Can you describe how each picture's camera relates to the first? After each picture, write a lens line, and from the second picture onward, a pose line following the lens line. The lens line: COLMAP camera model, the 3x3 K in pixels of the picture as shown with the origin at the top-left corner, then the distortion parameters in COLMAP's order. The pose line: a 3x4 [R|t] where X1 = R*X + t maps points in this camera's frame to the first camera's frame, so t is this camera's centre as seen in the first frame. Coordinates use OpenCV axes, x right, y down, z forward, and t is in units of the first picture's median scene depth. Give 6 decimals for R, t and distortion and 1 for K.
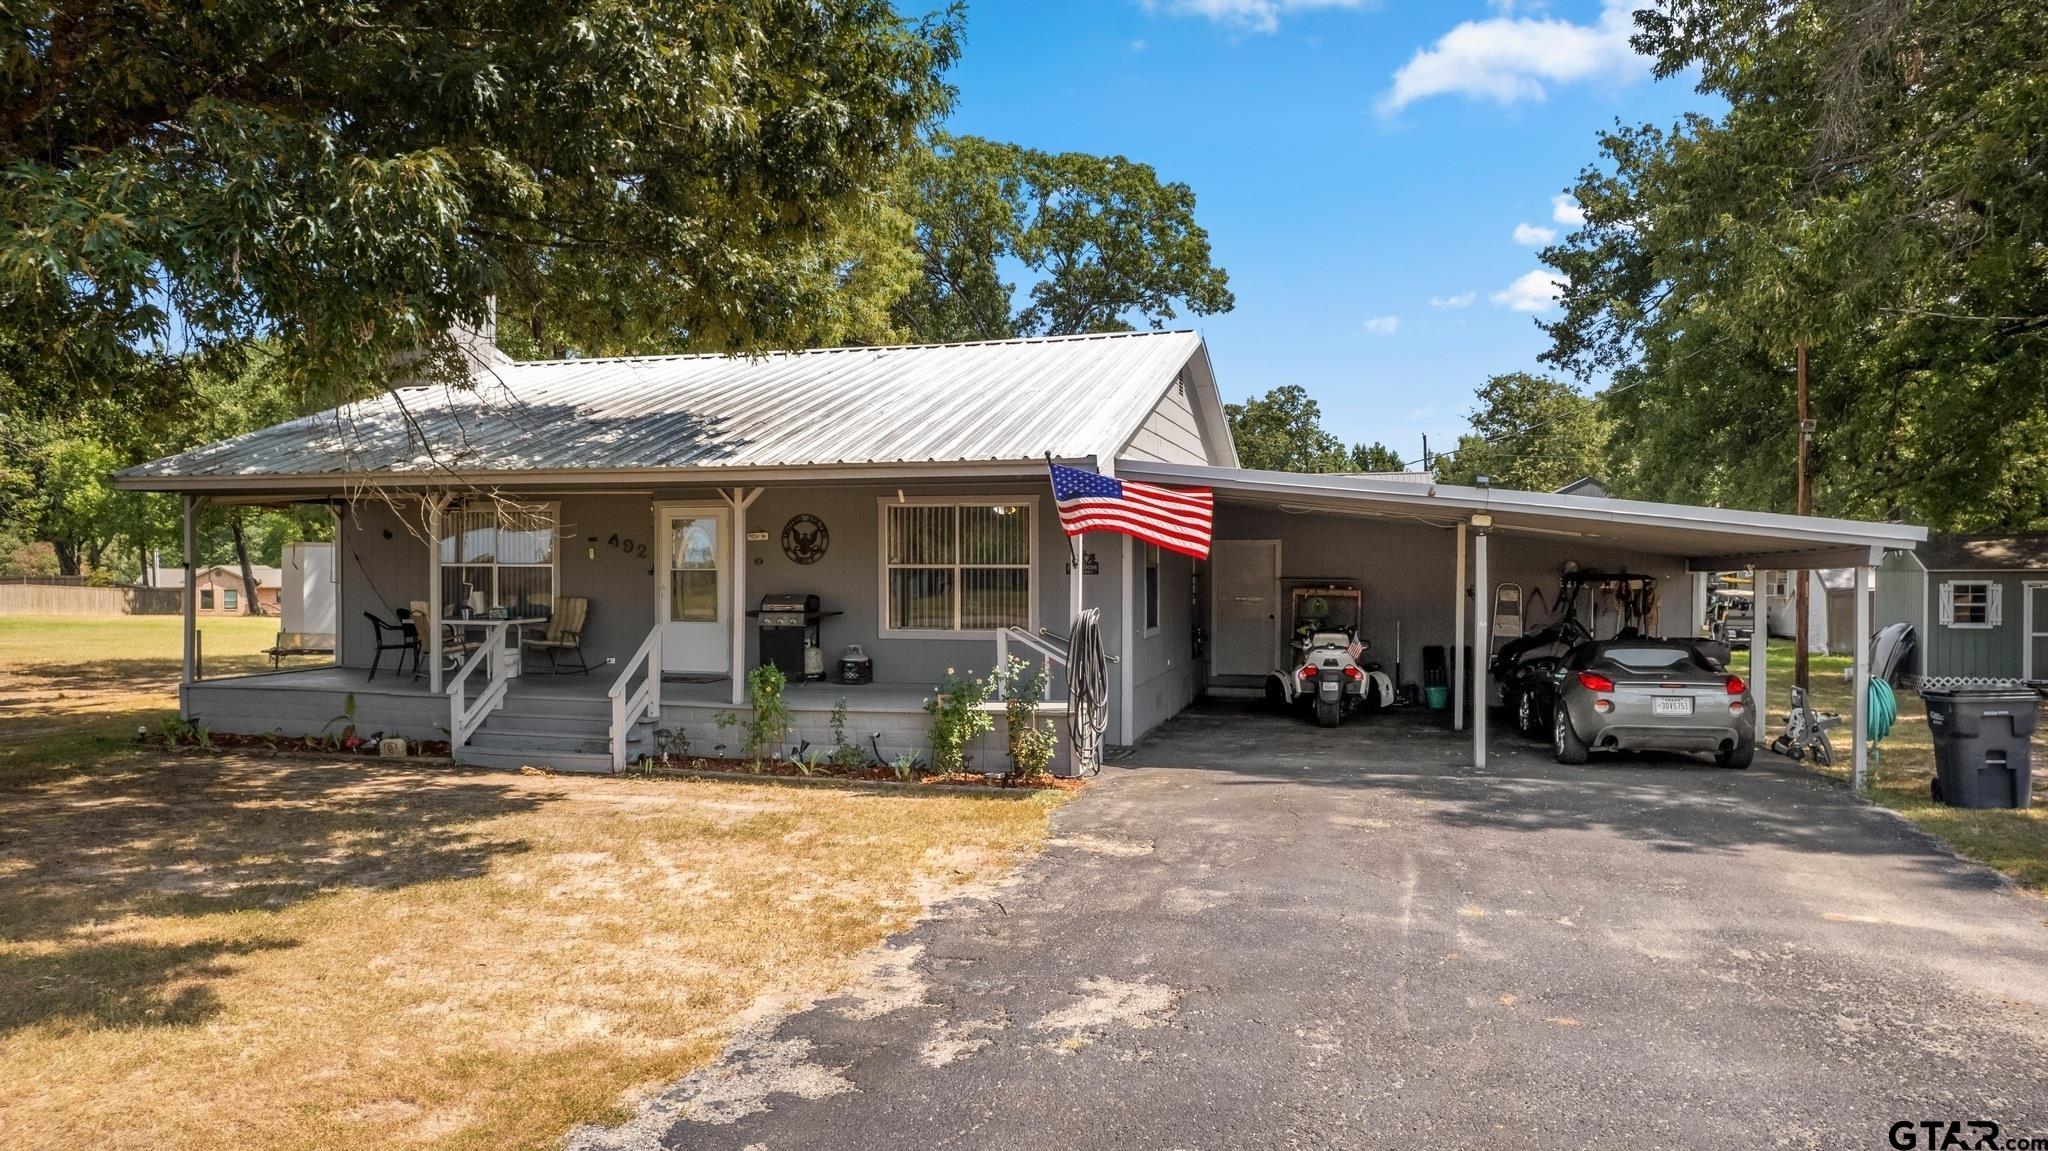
lens RADIAL K [[1324.9, 0, 1028.2], [0, 1324.9, 637.4], [0, 0, 1]] dist [-0.042121, 0.001451]
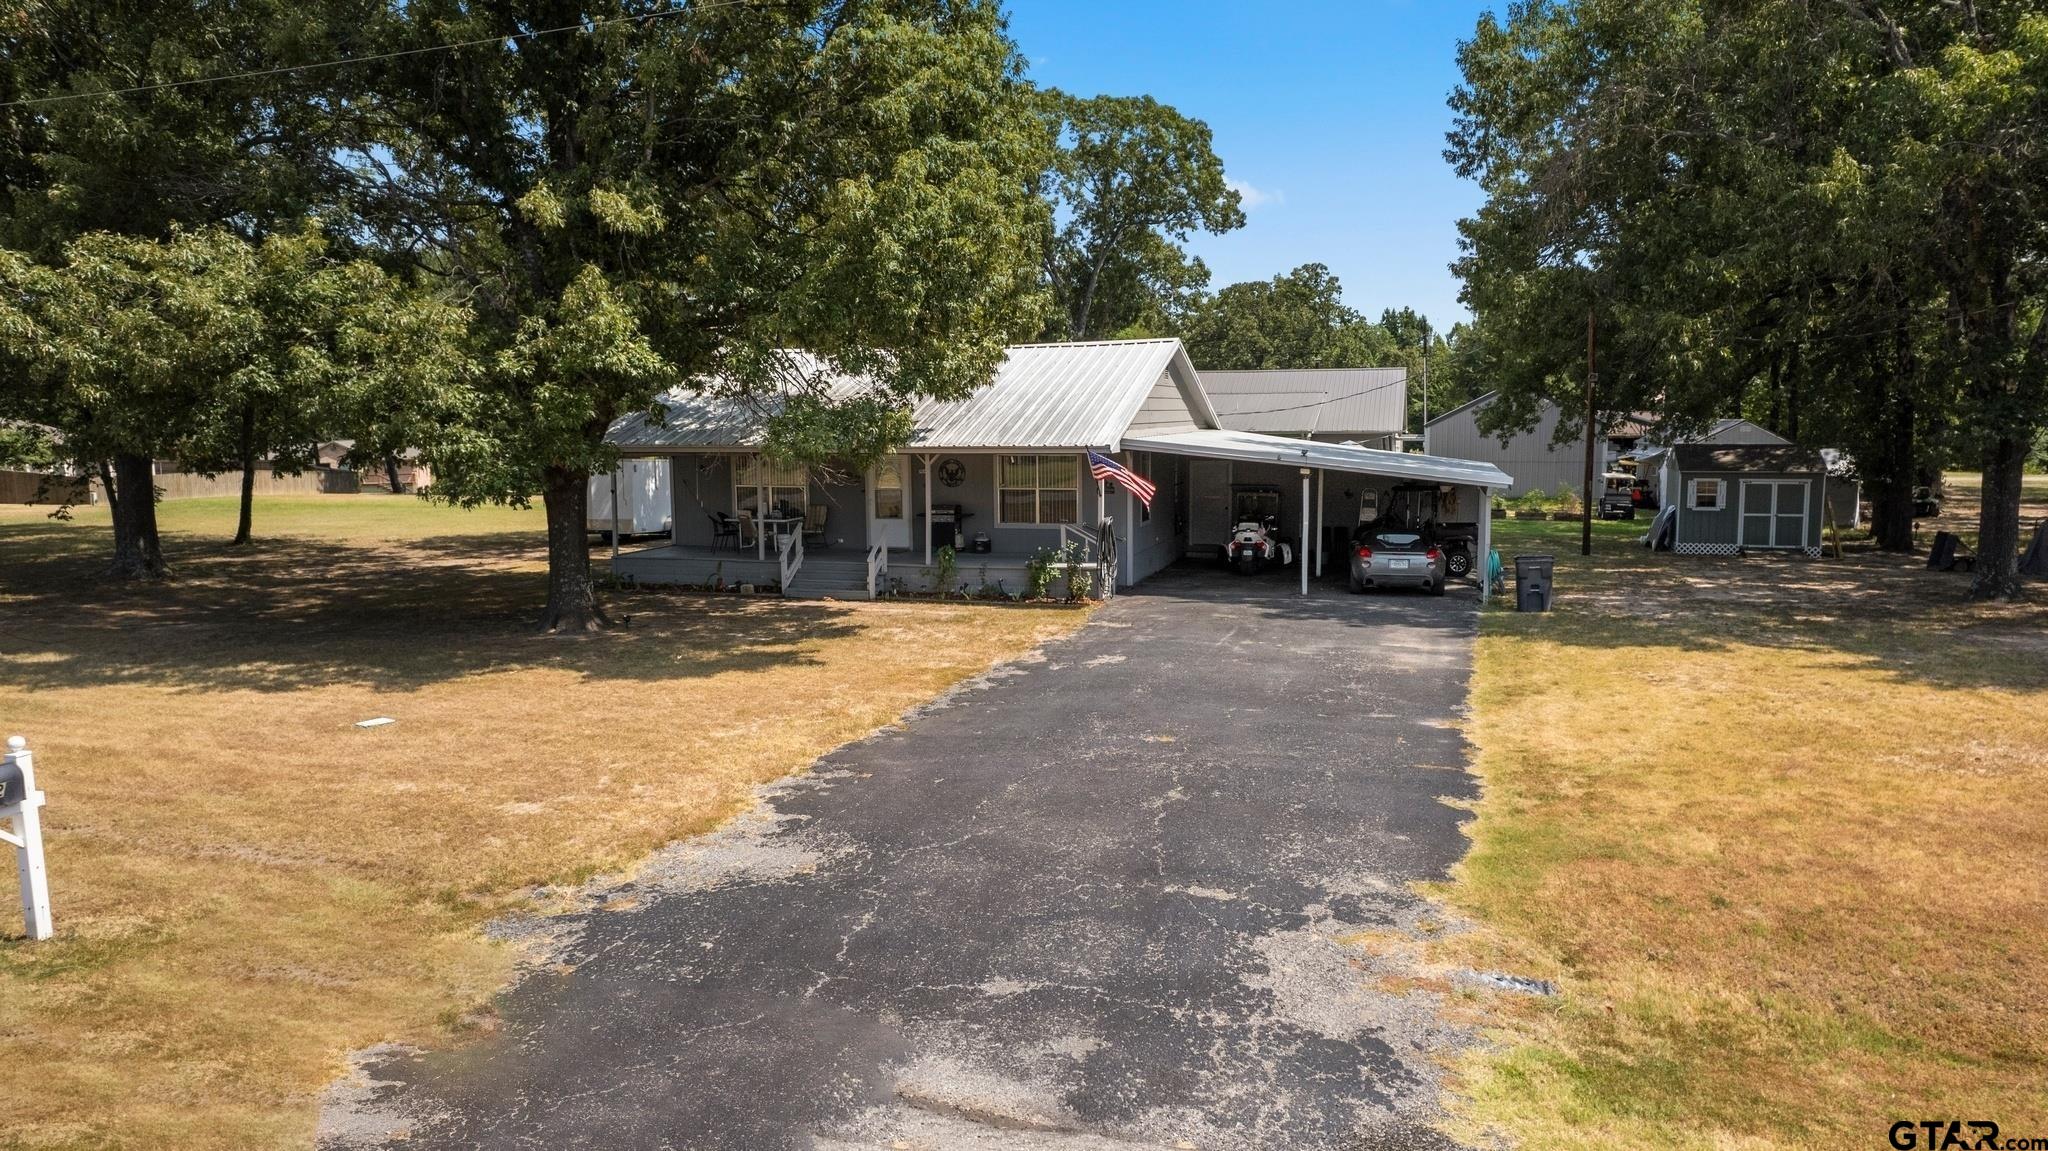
lens RADIAL K [[1352.9, 0, 1024.0], [0, 1352.9, 575.5], [0, 0, 1]] dist [-0.045004, 0.001640]
pose [[0.999428, -0.004638, -0.033494, -0.010163], [0.006684, 0.998102, 0.061226, -0.048951], [0.033146, -0.061415, 0.997562, -0.877429]]
